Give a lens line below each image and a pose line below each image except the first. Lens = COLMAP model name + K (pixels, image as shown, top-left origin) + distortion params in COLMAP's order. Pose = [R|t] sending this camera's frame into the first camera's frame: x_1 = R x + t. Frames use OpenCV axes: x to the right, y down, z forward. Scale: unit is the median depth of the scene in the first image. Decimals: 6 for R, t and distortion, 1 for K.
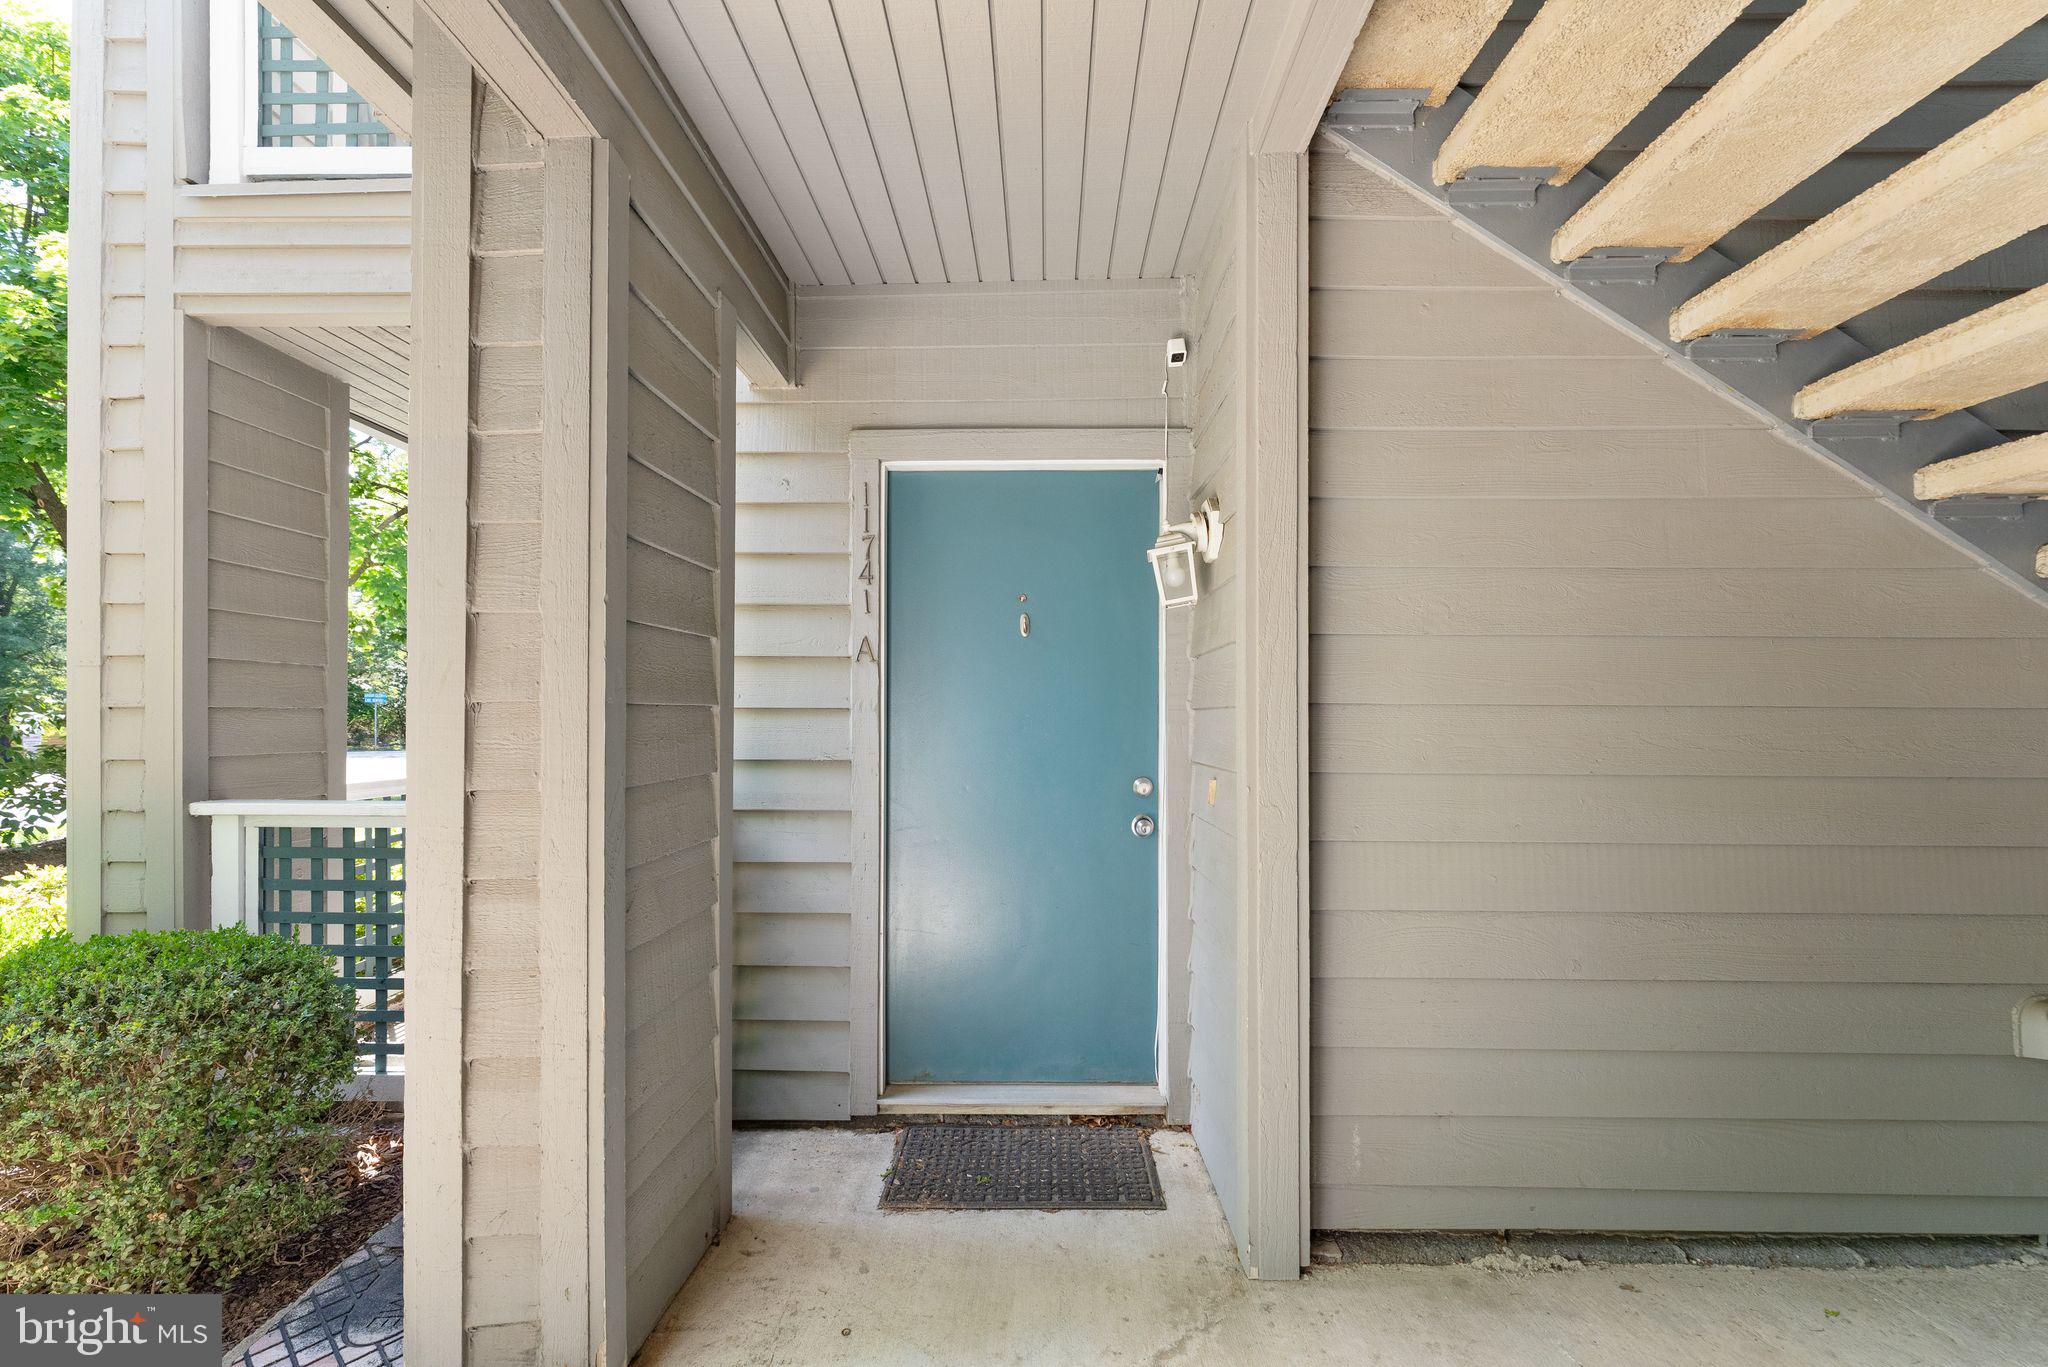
lens RADIAL K [[844.7, 0, 1023.9], [0, 844.7, 712.2], [0, 0, 1]] dist [-0.002894, -0.000366]
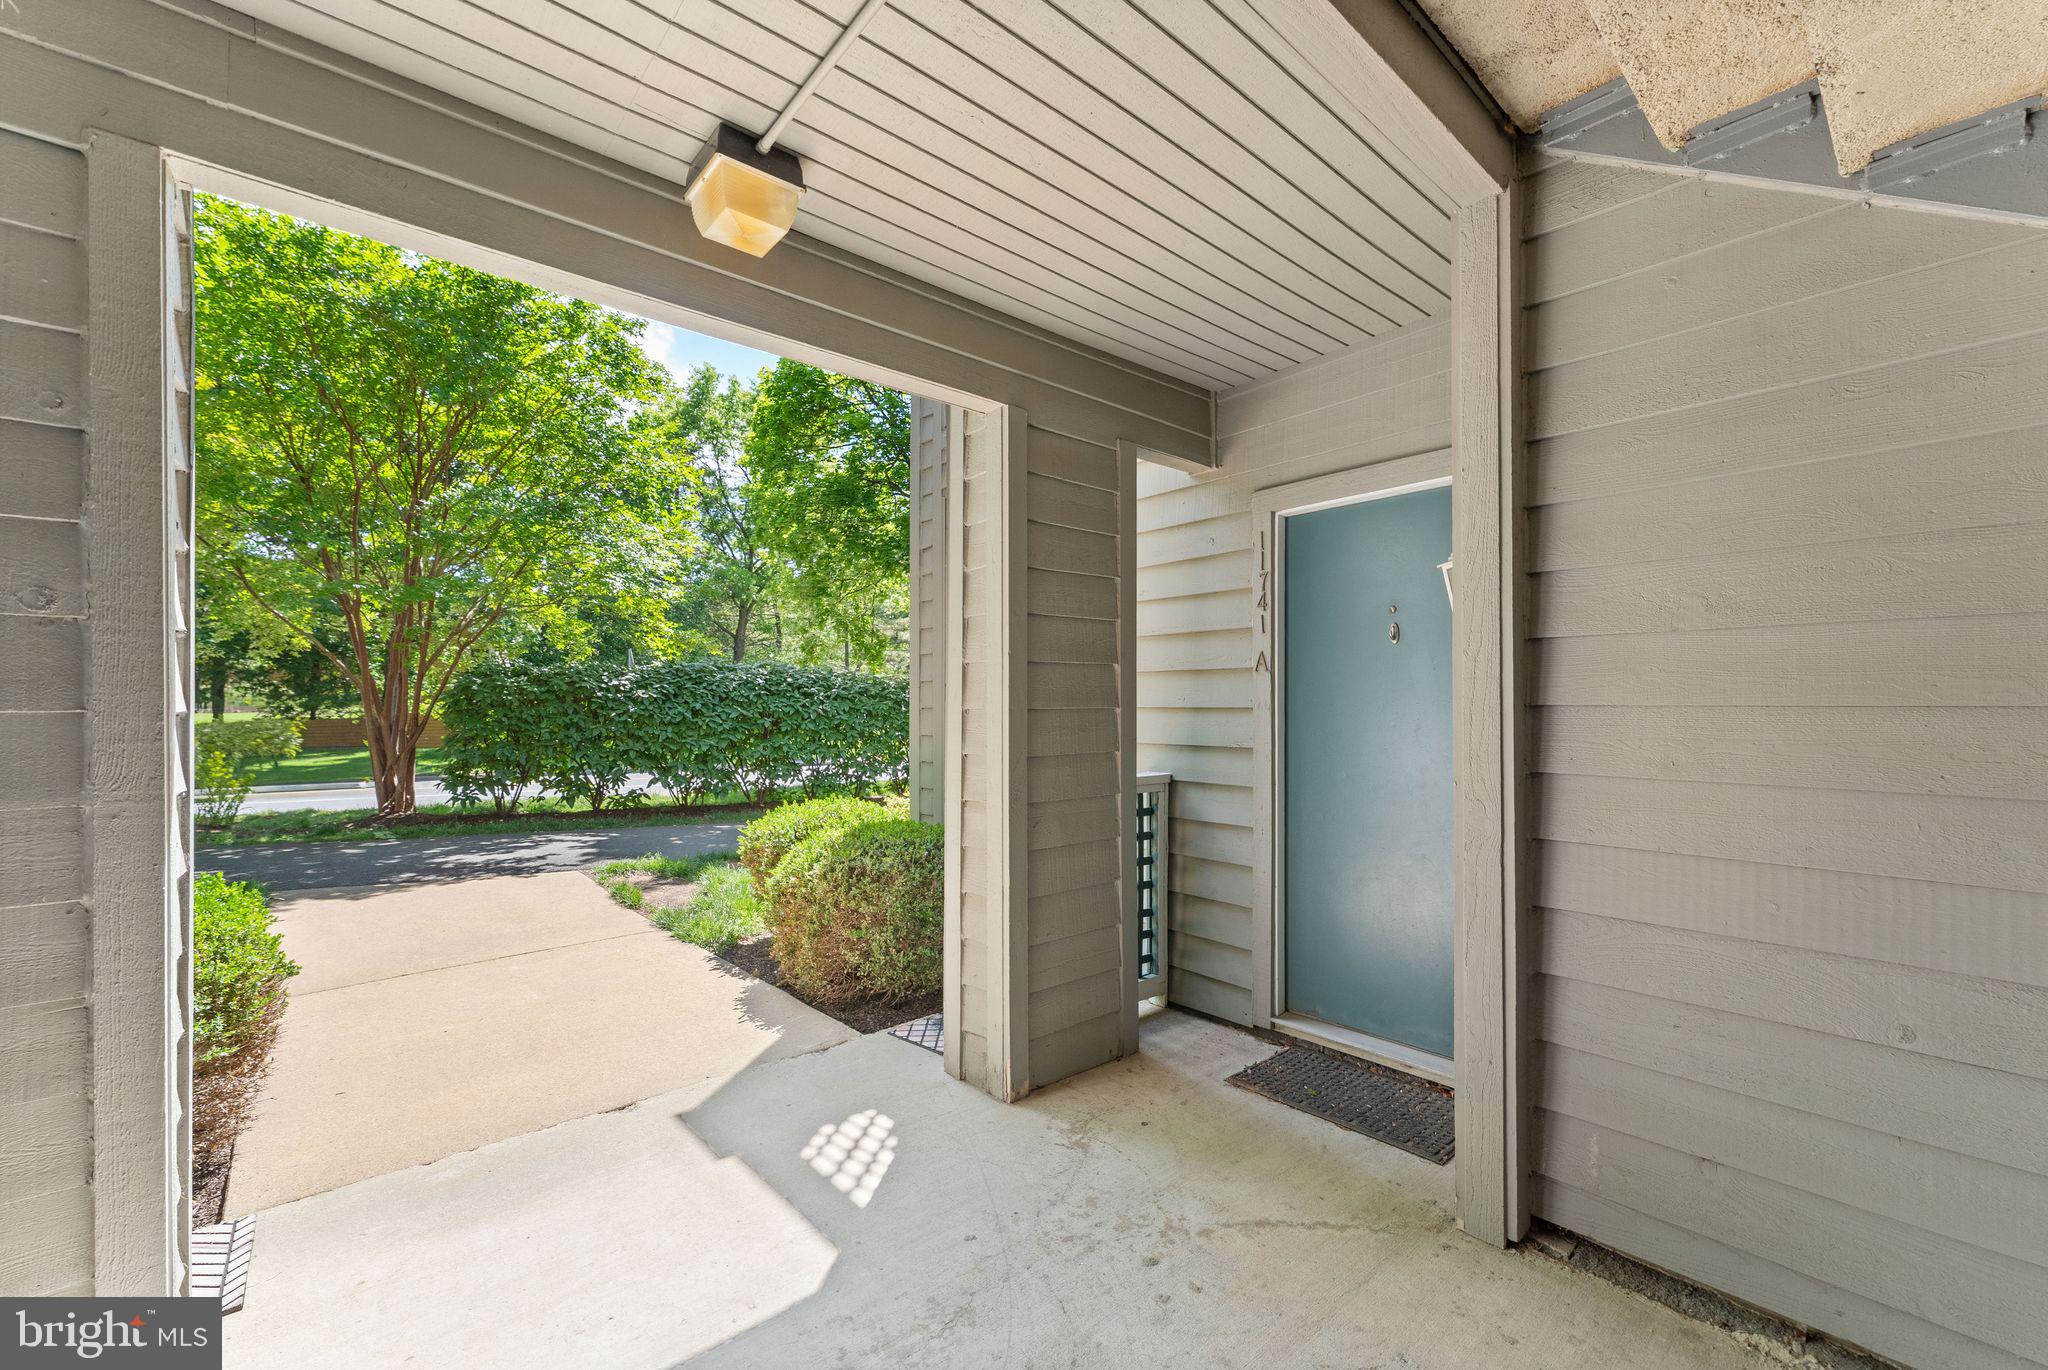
lens RADIAL K [[825.1, 0, 1029.1], [0, 825.1, 683.8], [0, 0, 1]] dist [-0.002684, -0.000402]
pose [[0.674197, -0.023426, -0.738180, 0.575516], [0.007263, 0.999659, -0.025091, -0.013554], [0.738516, 0.011555, 0.674137, -0.120281]]
